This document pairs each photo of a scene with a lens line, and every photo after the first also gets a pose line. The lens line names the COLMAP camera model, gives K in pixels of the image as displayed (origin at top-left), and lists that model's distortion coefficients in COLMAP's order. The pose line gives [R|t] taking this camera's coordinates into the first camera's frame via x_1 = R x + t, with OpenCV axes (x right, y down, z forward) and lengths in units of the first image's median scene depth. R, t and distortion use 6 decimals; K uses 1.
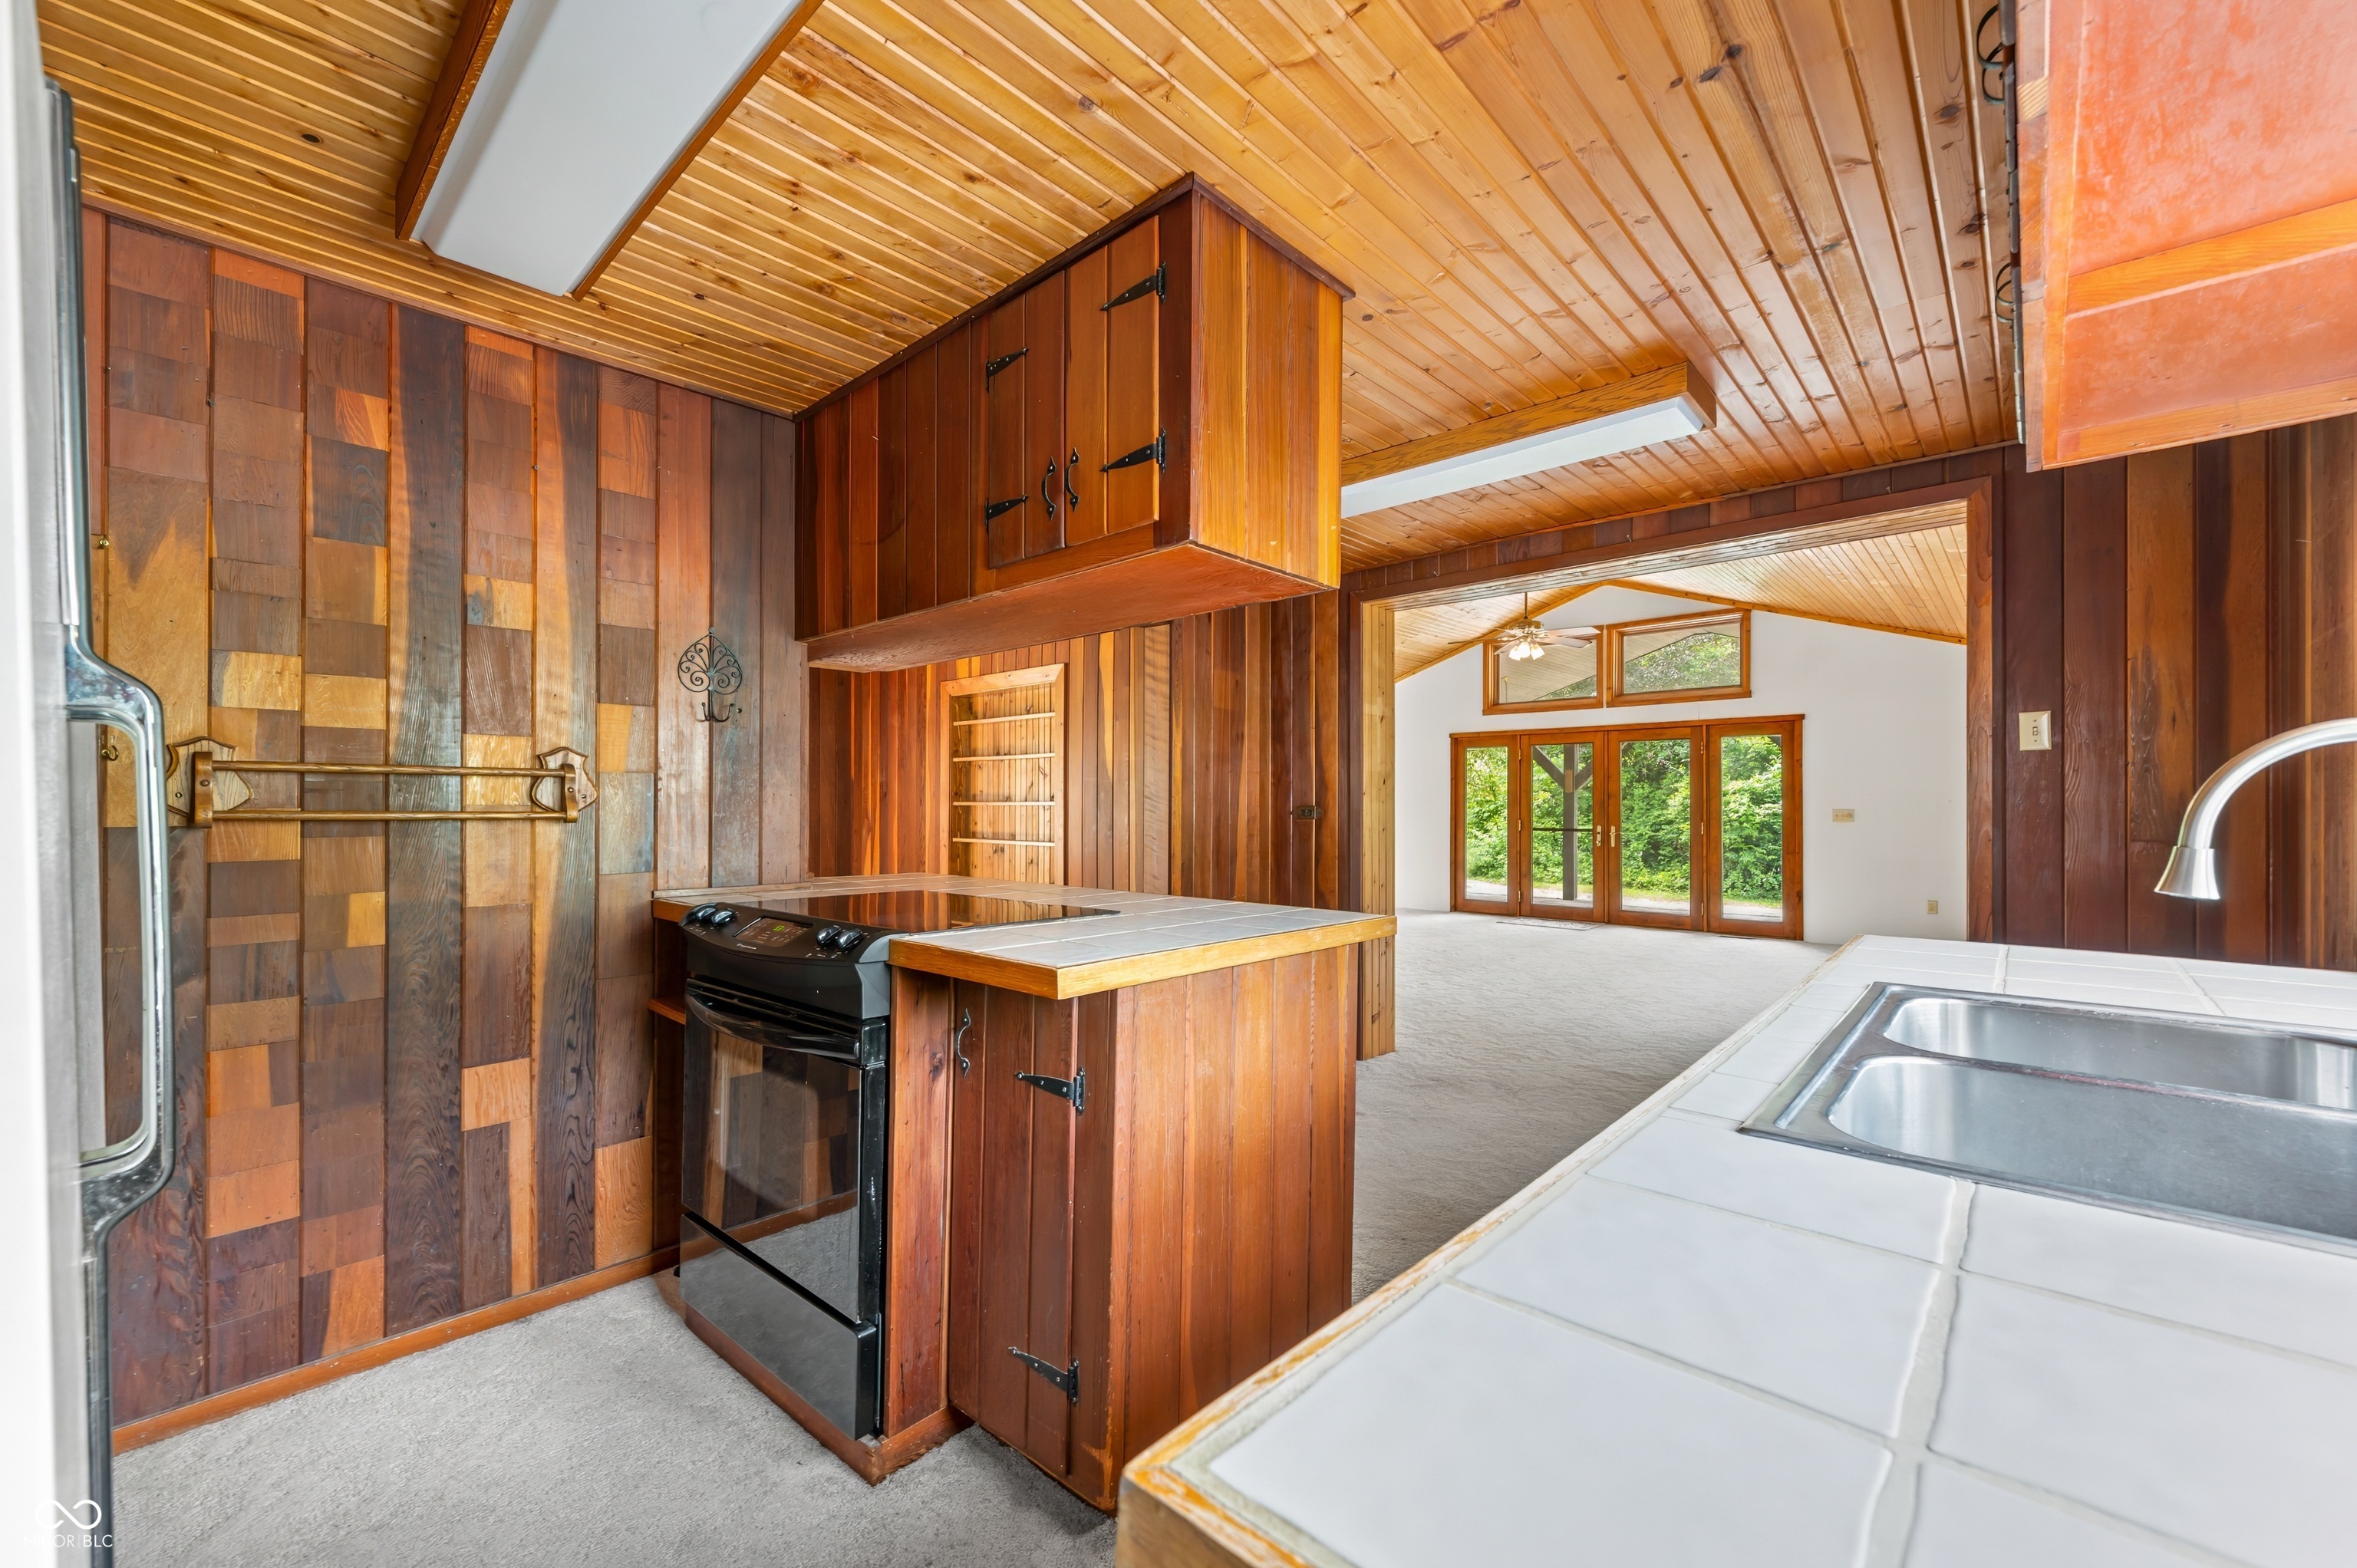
lens RADIAL K [[980.9, 0, 1161.1], [0, 980.9, 797.3], [0, 0, 1]] dist [0.003013, 0.000103]
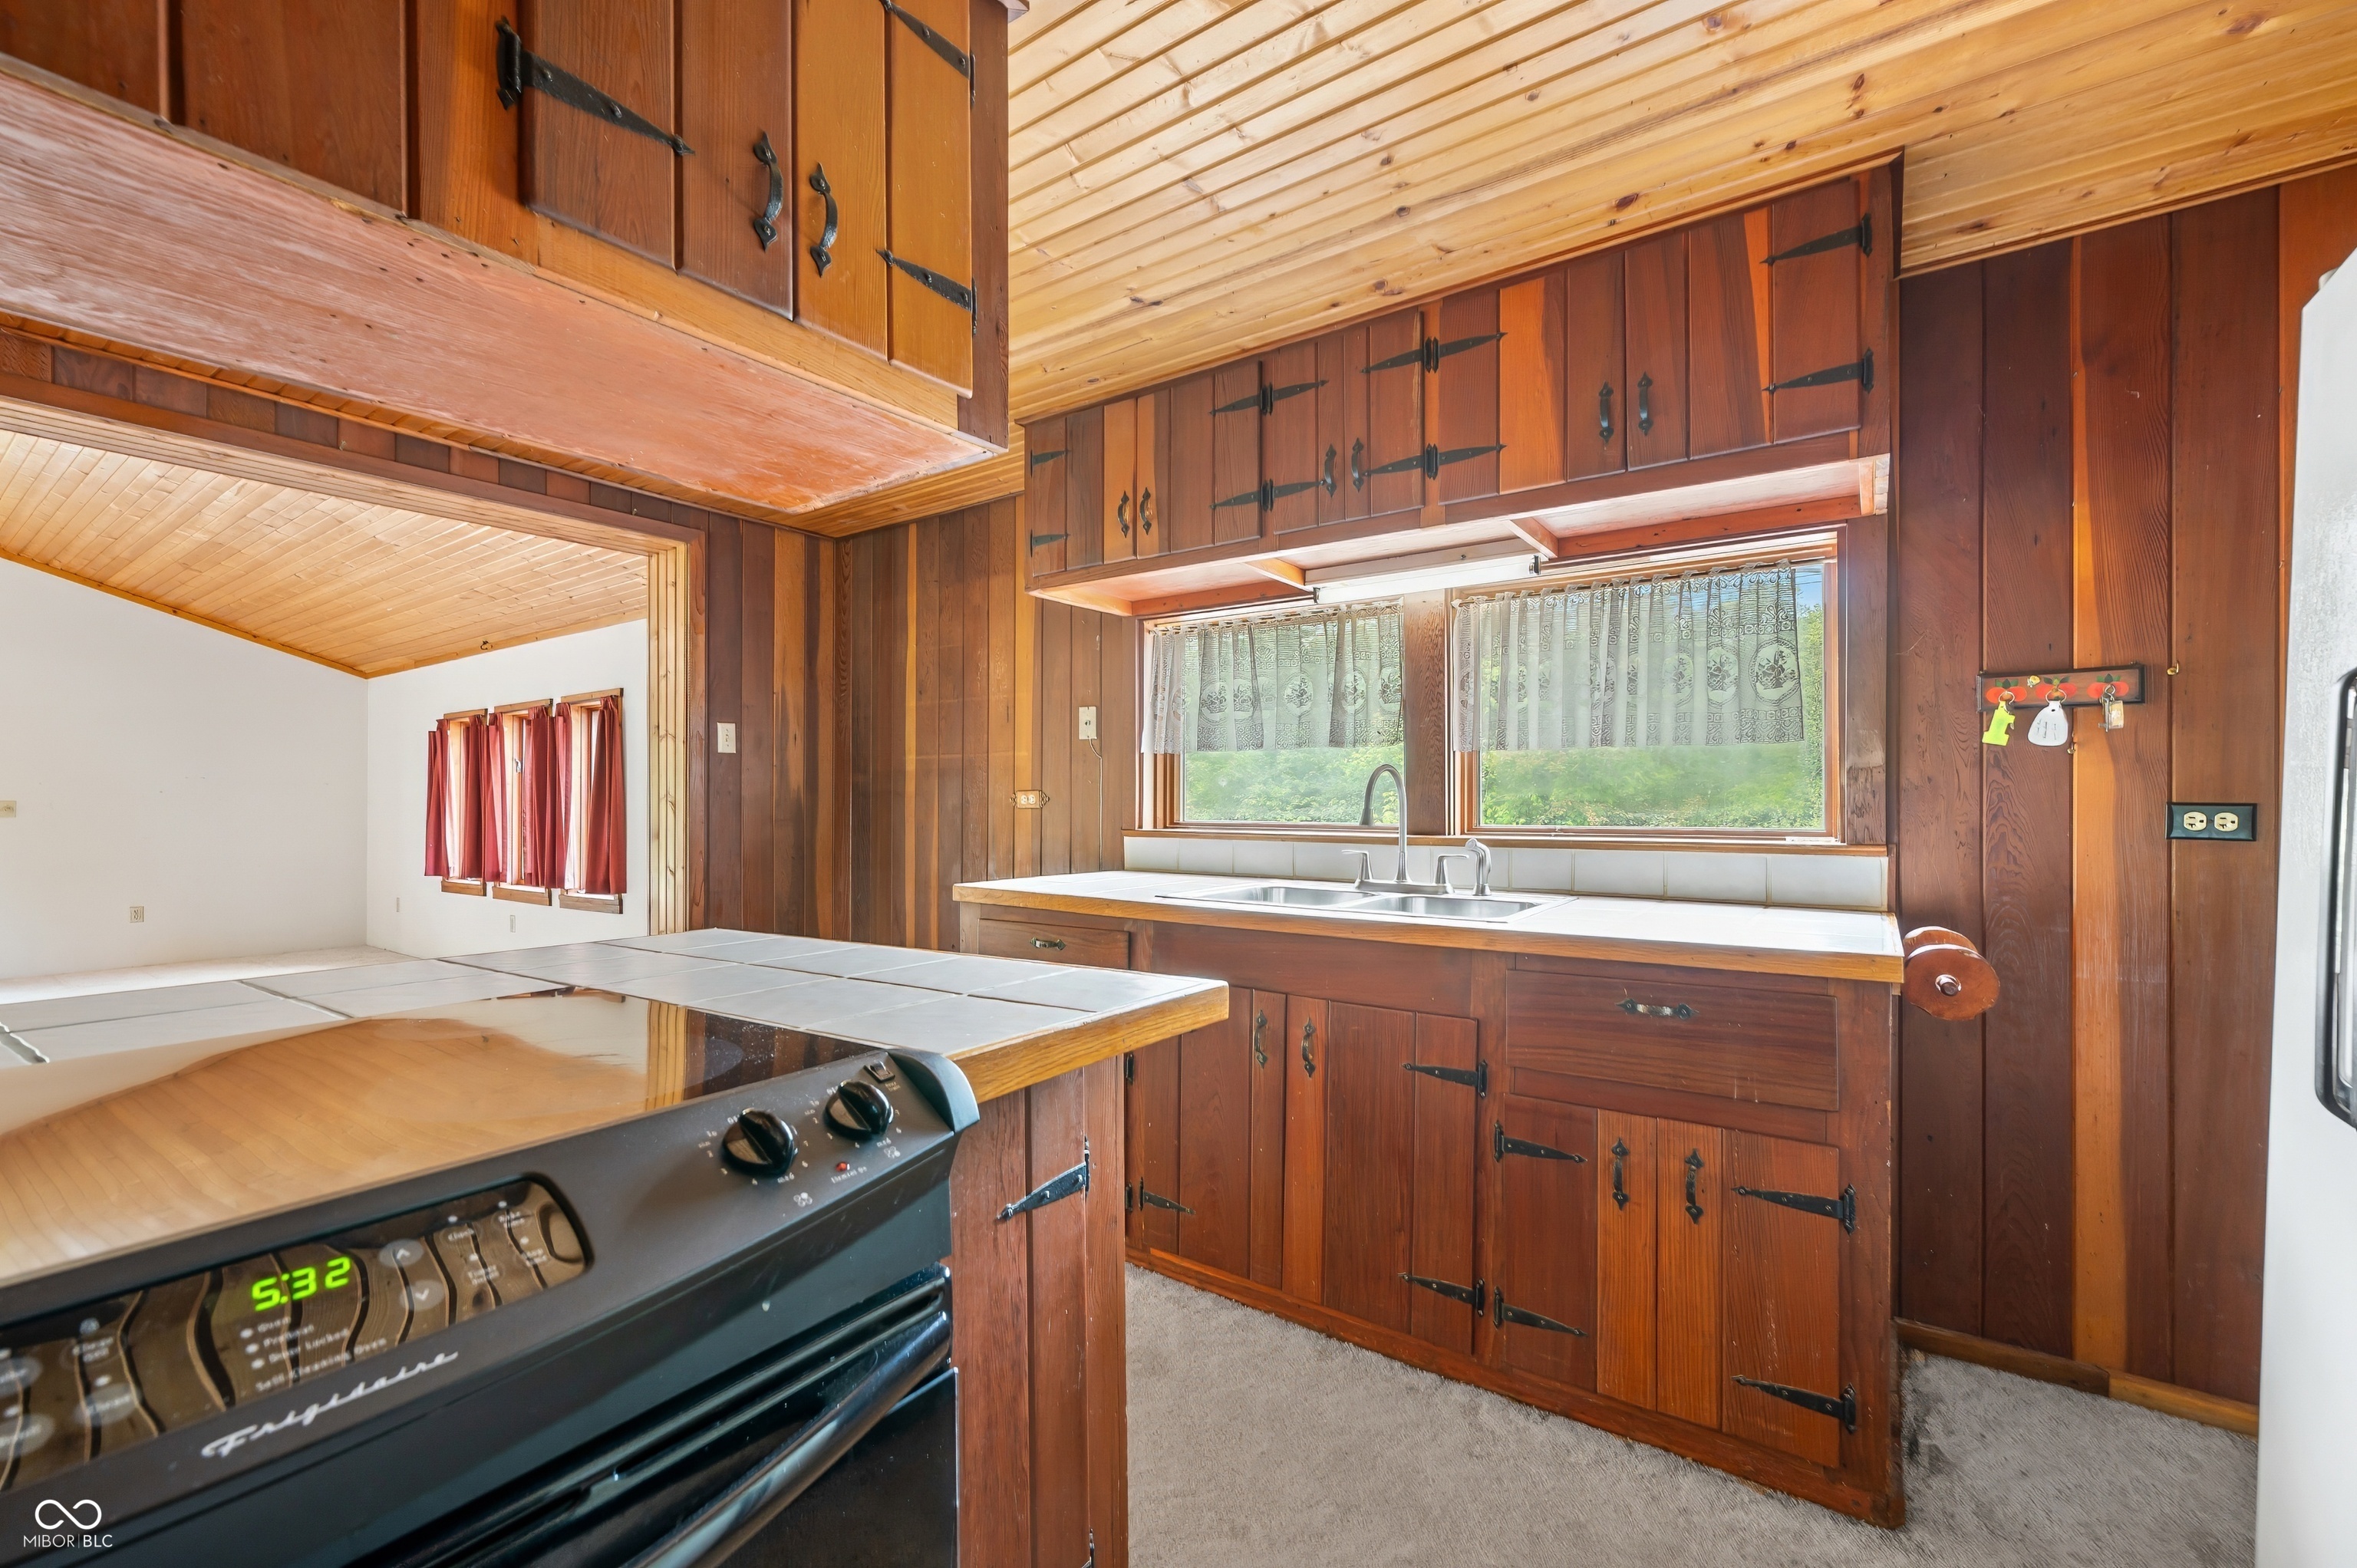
lens RADIAL K [[945.2, 0, 1185.2], [0, 945.2, 800.6], [0, 0, 1]] dist [0.007795, 0.000301]
pose [[-0.118174, -0.000013, 0.992993, -0.267496], [-0.010144, 0.999948, -0.001194, 0.006498], [-0.992941, -0.010214, -0.118168, 0.339508]]
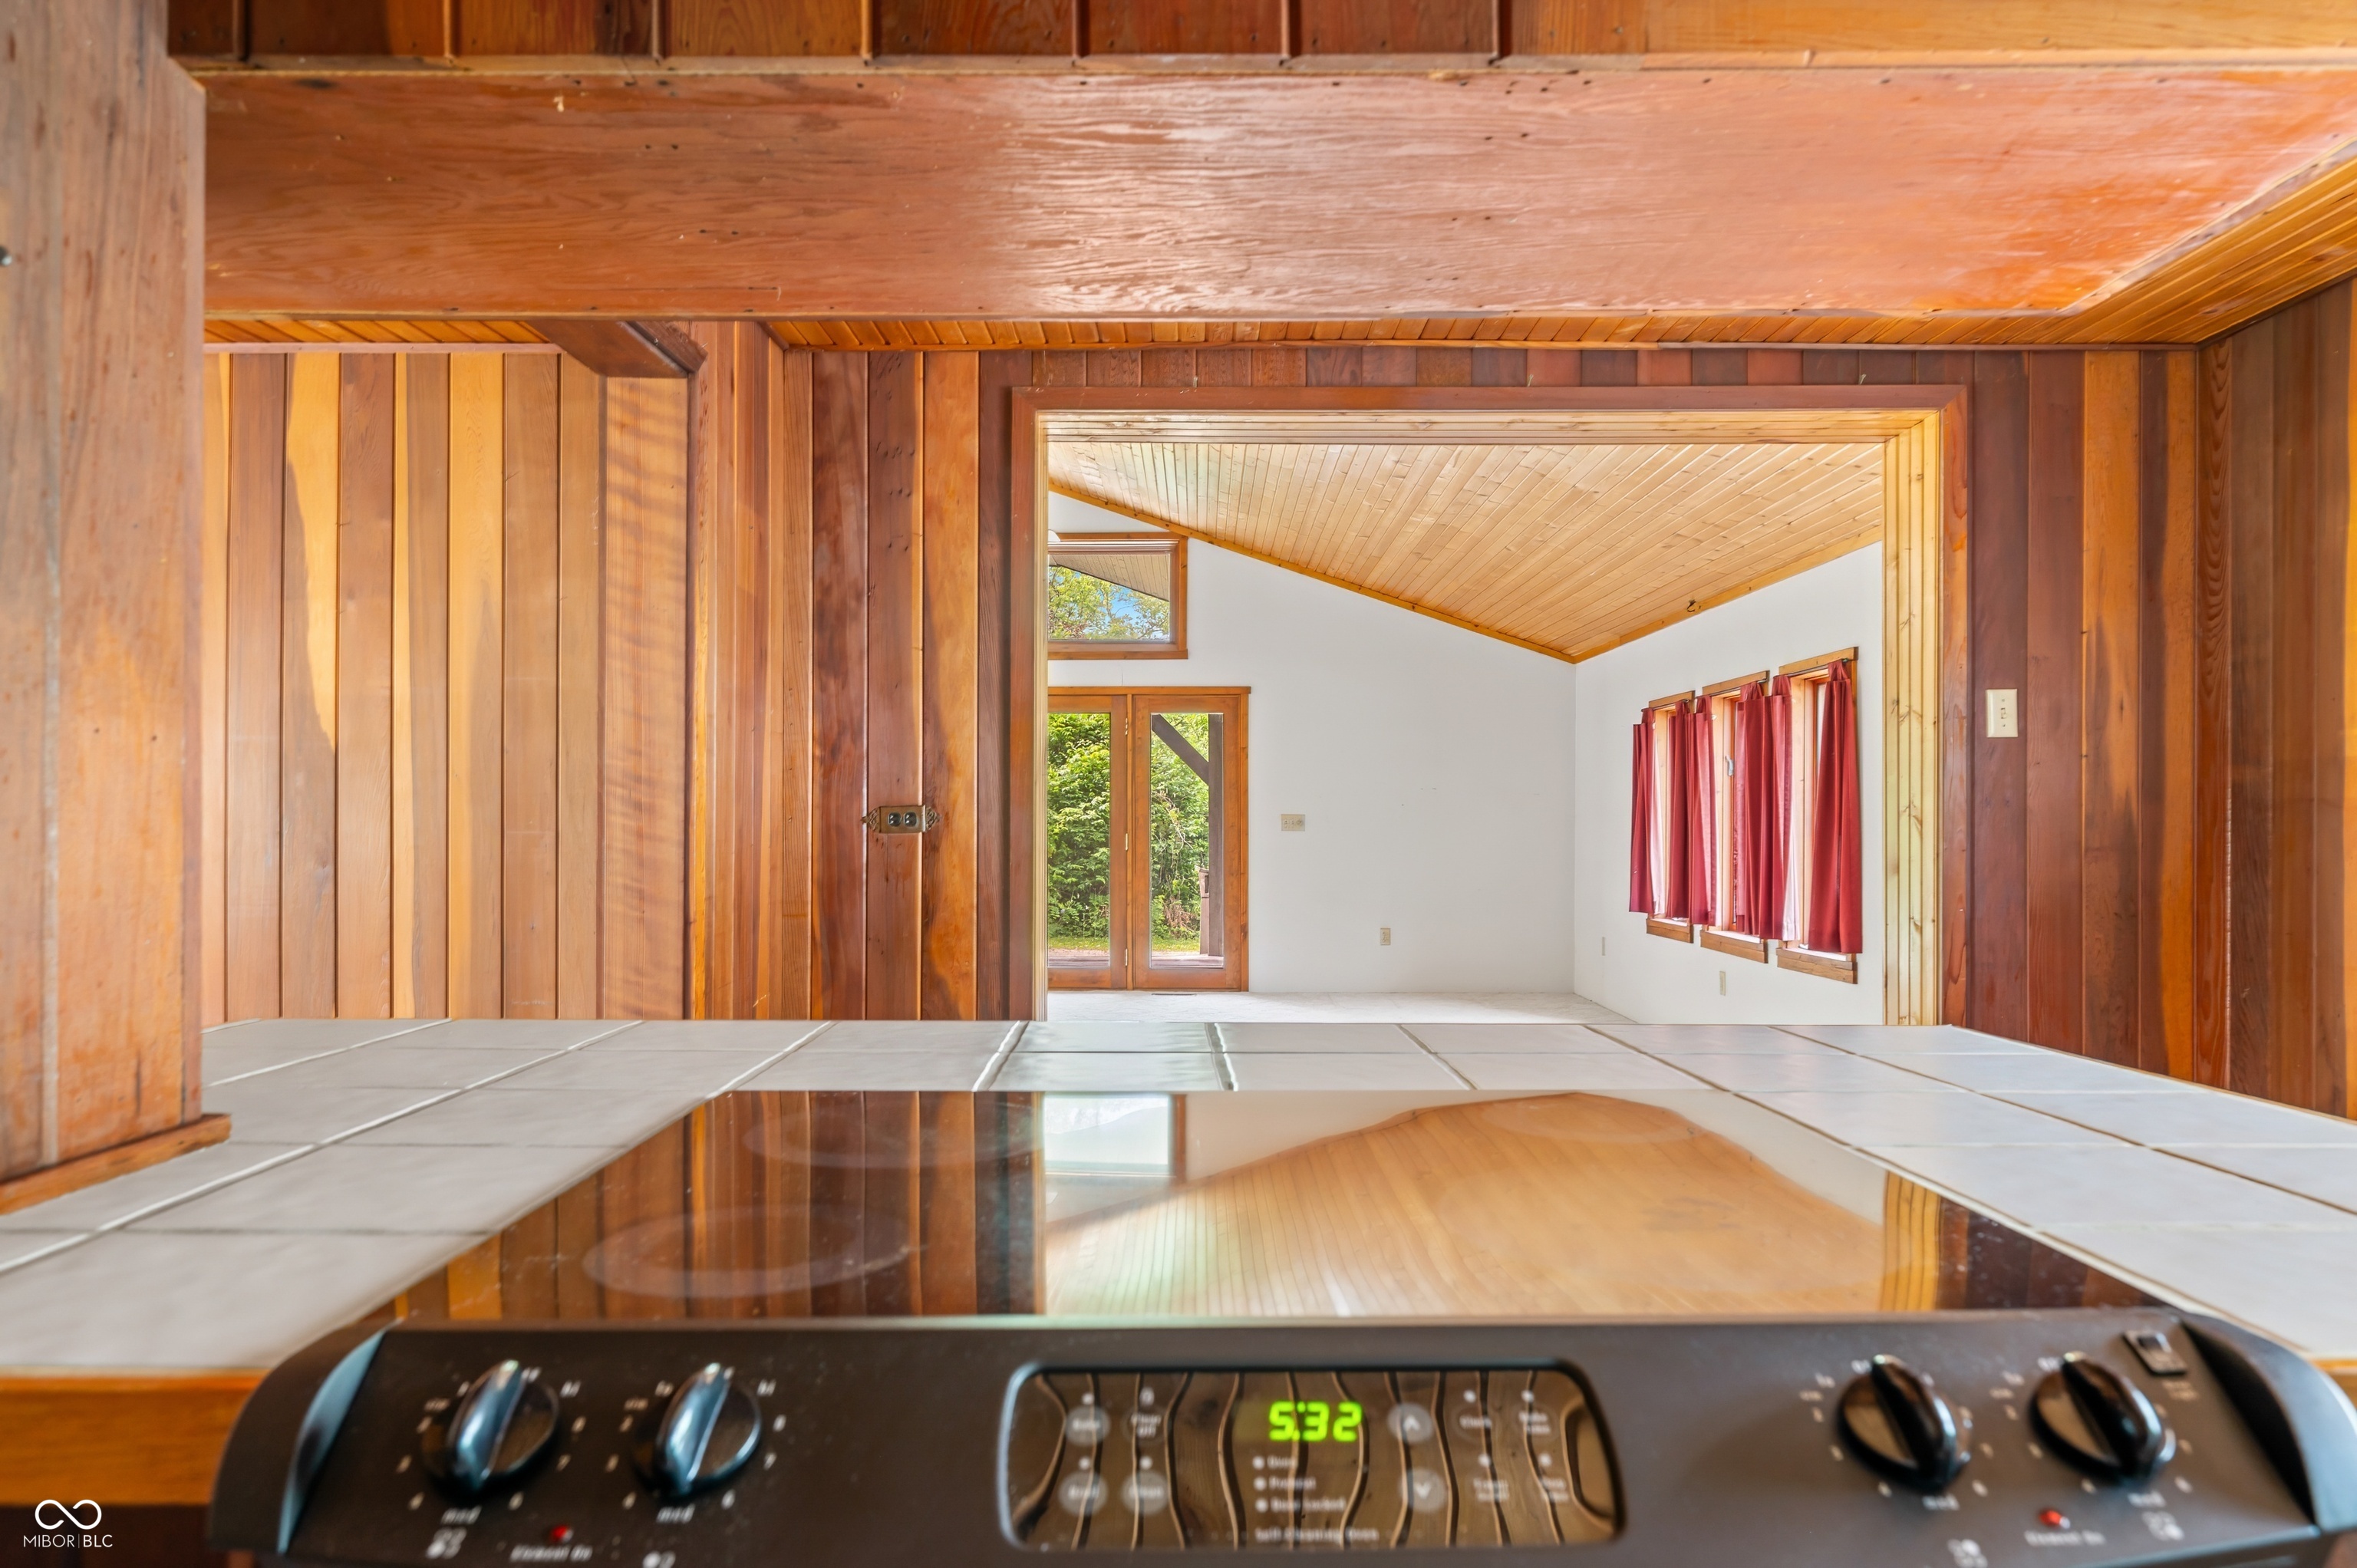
lens RADIAL K [[1507.4, 0, 1251.6], [0, 1507.4, 806.4], [0, 0, 1]] dist [0.000803, -0.001705]
pose [[0.726847, 0.003796, 0.686789, -0.245606], [-0.007617, 0.999968, 0.002534, 0.005792], [-0.686757, -0.007074, 0.726853, 0.329628]]
